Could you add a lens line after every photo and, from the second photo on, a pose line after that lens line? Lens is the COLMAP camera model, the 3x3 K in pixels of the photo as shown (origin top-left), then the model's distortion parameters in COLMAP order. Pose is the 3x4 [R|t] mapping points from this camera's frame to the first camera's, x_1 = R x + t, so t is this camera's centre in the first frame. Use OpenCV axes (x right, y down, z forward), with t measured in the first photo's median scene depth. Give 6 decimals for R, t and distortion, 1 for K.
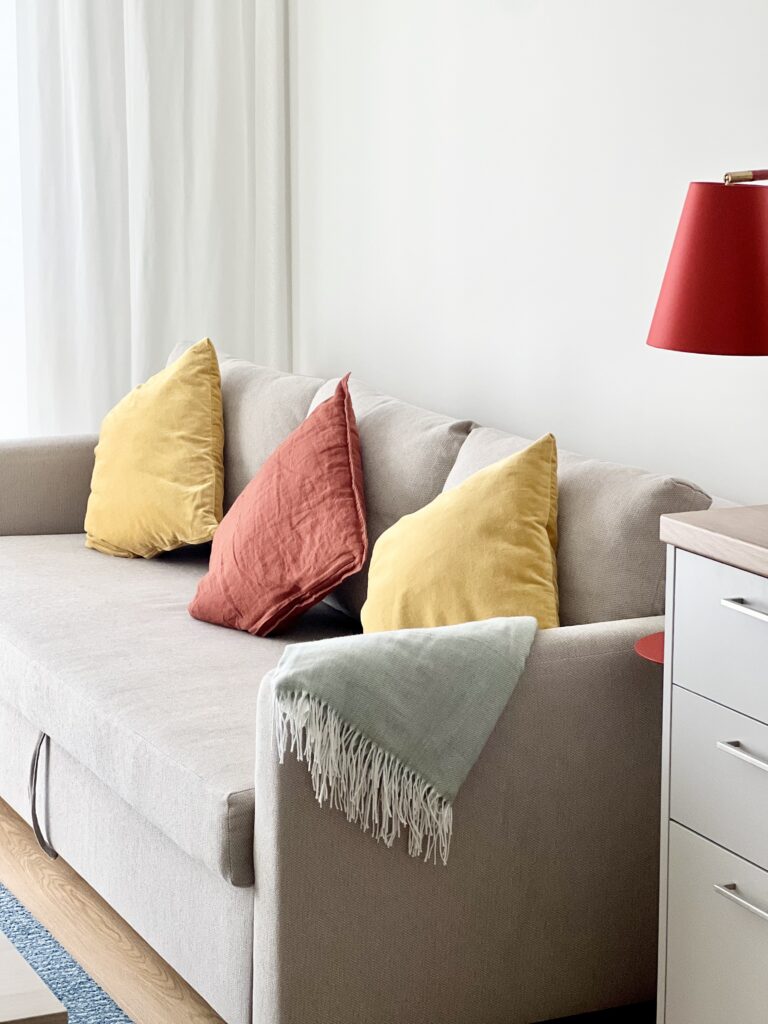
lens RADIAL K [[2294.0, 0, 383.8], [0, 2294.0, 511.9], [0, 0, 1]] dist [-0.000033, 0.000000]
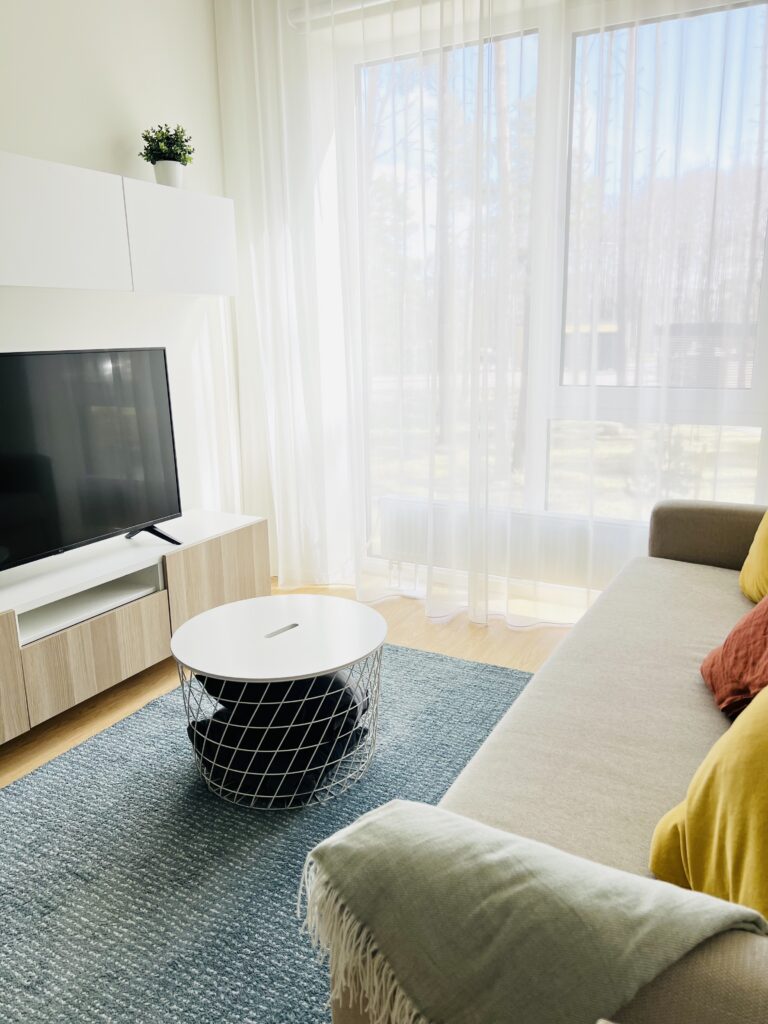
lens RADIAL K [[774.4, 0, 384.8], [0, 774.4, 511.8], [0, 0, 1]] dist [0.004107, -0.000149]
pose [[0.593116, 0.171079, -0.786731, 0.132825], [-0.142591, 0.984037, 0.106485, -0.063297], [0.792390, 0.049023, 0.608042, 0.635284]]
